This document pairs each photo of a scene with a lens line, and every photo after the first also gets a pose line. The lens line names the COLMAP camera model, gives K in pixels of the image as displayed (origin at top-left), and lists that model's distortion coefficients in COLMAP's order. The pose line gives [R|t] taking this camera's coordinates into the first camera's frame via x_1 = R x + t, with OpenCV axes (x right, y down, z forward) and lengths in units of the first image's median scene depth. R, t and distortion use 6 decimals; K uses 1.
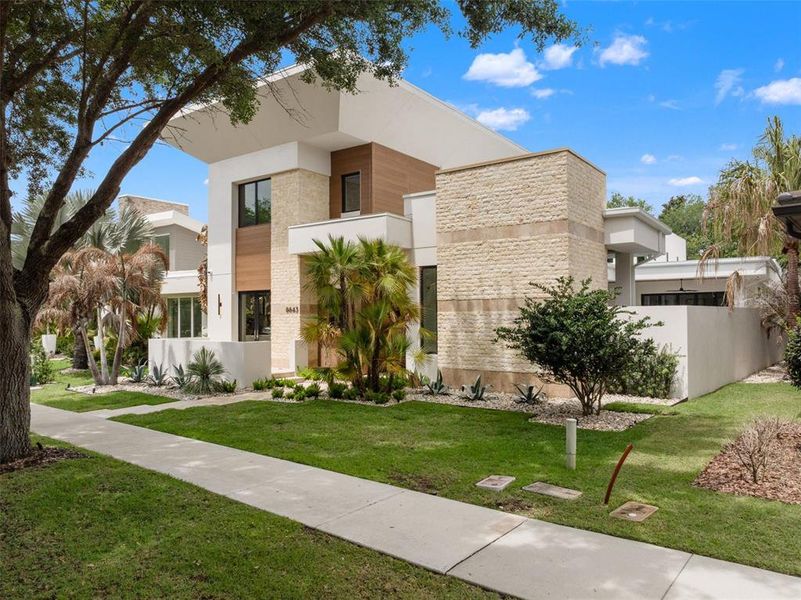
lens RADIAL K [[537.9, 0, 400.5], [0, 537.9, 300.0], [0, 0, 1]] dist [-0.007685, -0.003216]
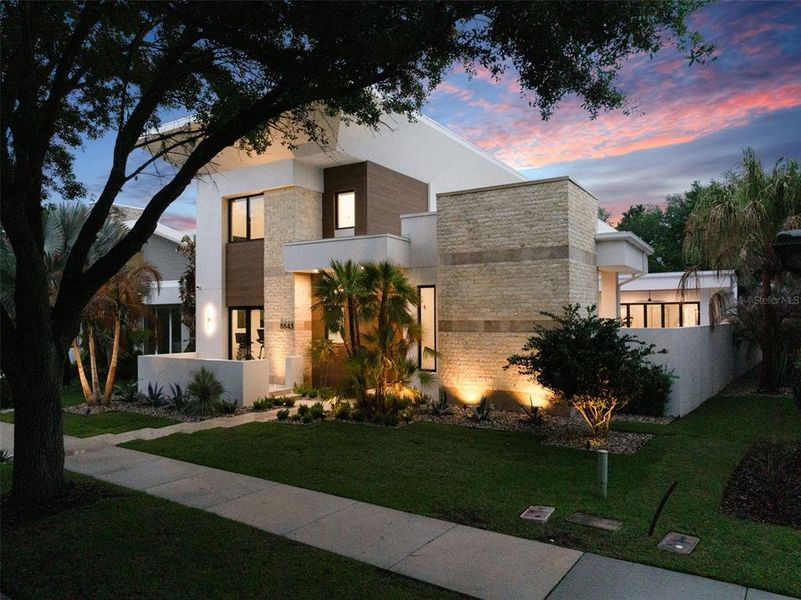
lens RADIAL K [[537.9, 0, 400.5], [0, 537.9, 300.0], [0, 0, 1]] dist [-0.007685, -0.003216]
pose [[0.997701, 0.001907, 0.067741, -0.097546], [-0.001523, 0.999982, -0.005730, -0.043904], [-0.067751, 0.005613, 0.997686, -0.021142]]
